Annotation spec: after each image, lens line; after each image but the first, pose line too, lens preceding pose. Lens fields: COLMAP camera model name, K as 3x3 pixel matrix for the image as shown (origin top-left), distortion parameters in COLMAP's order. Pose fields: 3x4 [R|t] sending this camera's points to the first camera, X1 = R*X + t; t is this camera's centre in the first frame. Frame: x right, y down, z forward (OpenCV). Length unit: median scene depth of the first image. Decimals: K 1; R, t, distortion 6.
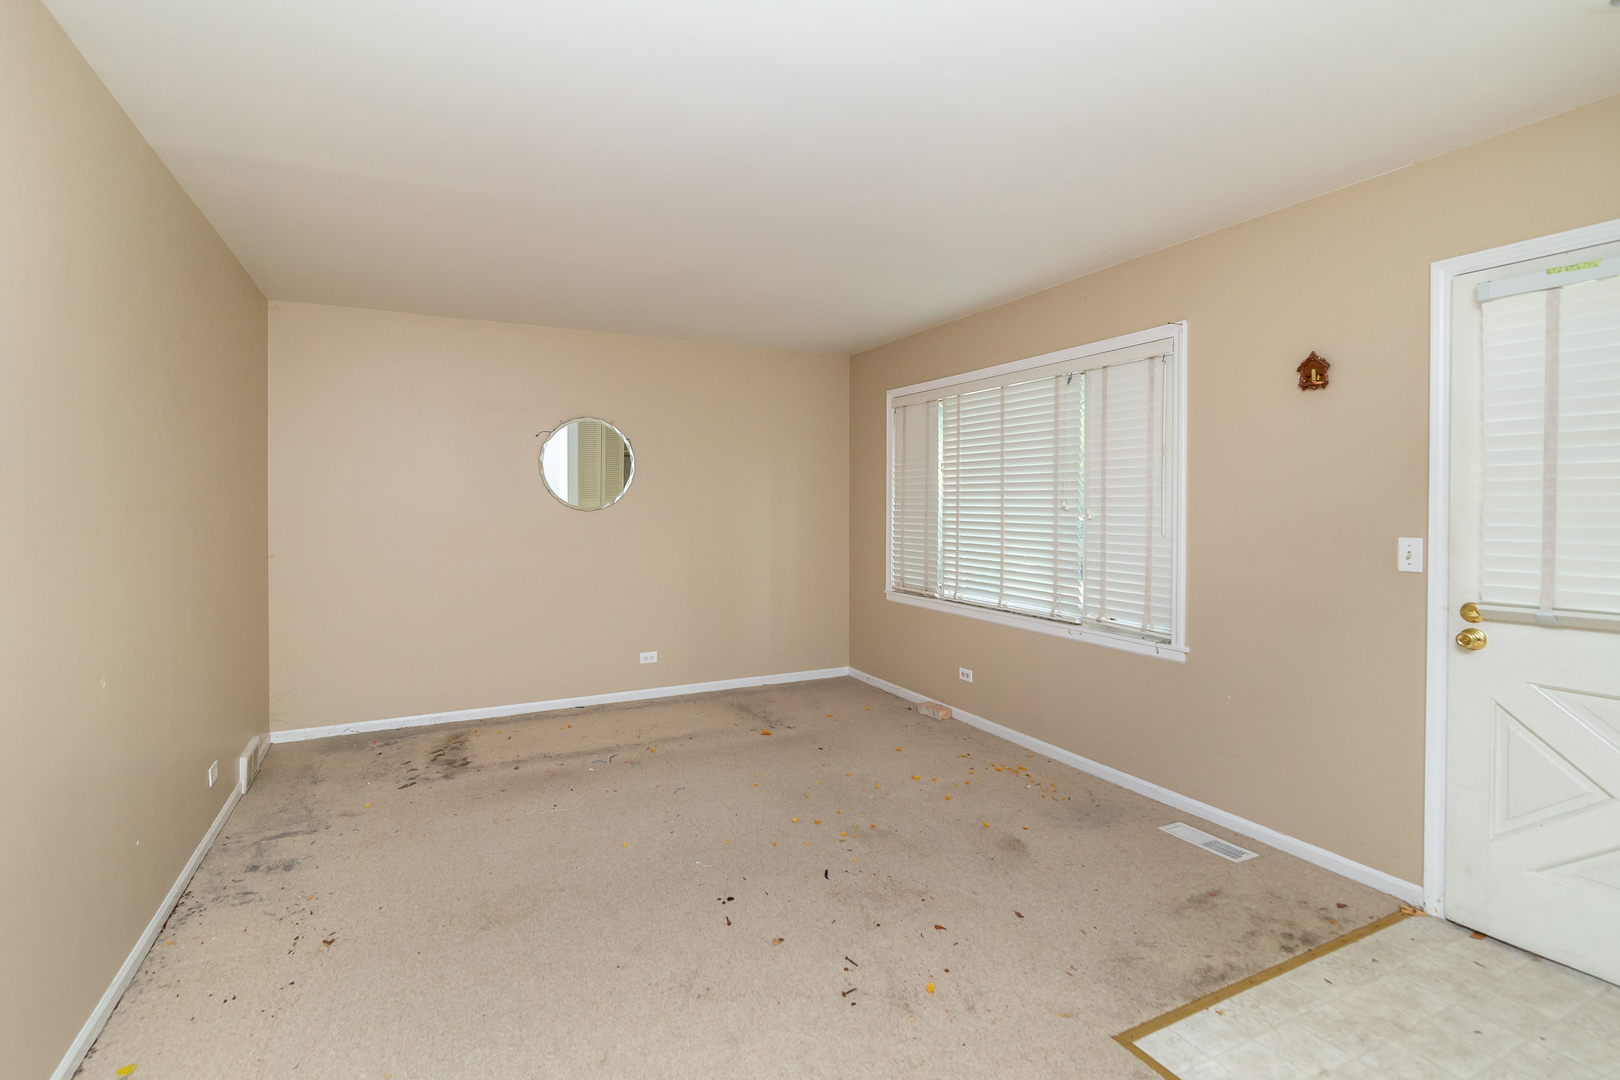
lens RADIAL K [[770.1, 0, 811.7], [0, 770.1, 506.8], [0, 0, 1]] dist [0.000344, -0.000011]
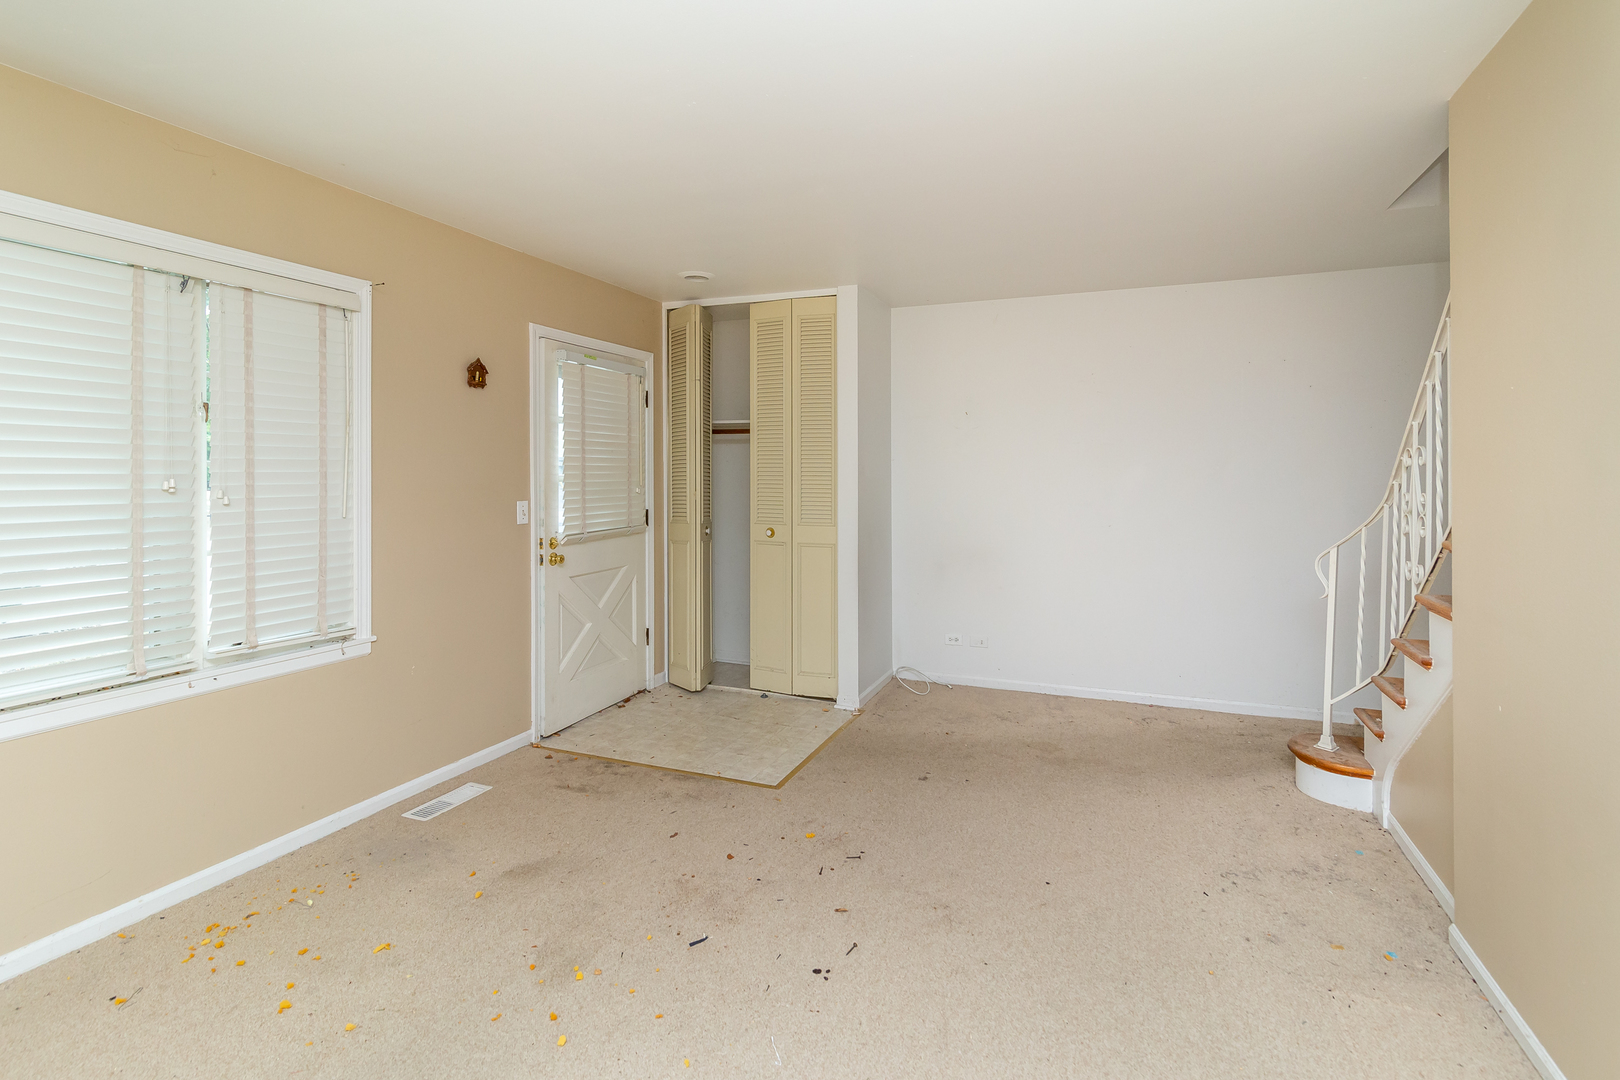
lens RADIAL K [[776.6, 0, 812.7], [0, 776.6, 474.9], [0, 0, 1]] dist [0.000080, -0.000119]
pose [[-0.653727, 0.003181, 0.756723, -0.686933], [0.010502, 0.999933, 0.004870, -0.011093], [-0.756657, 0.011131, -0.653717, 1.469893]]
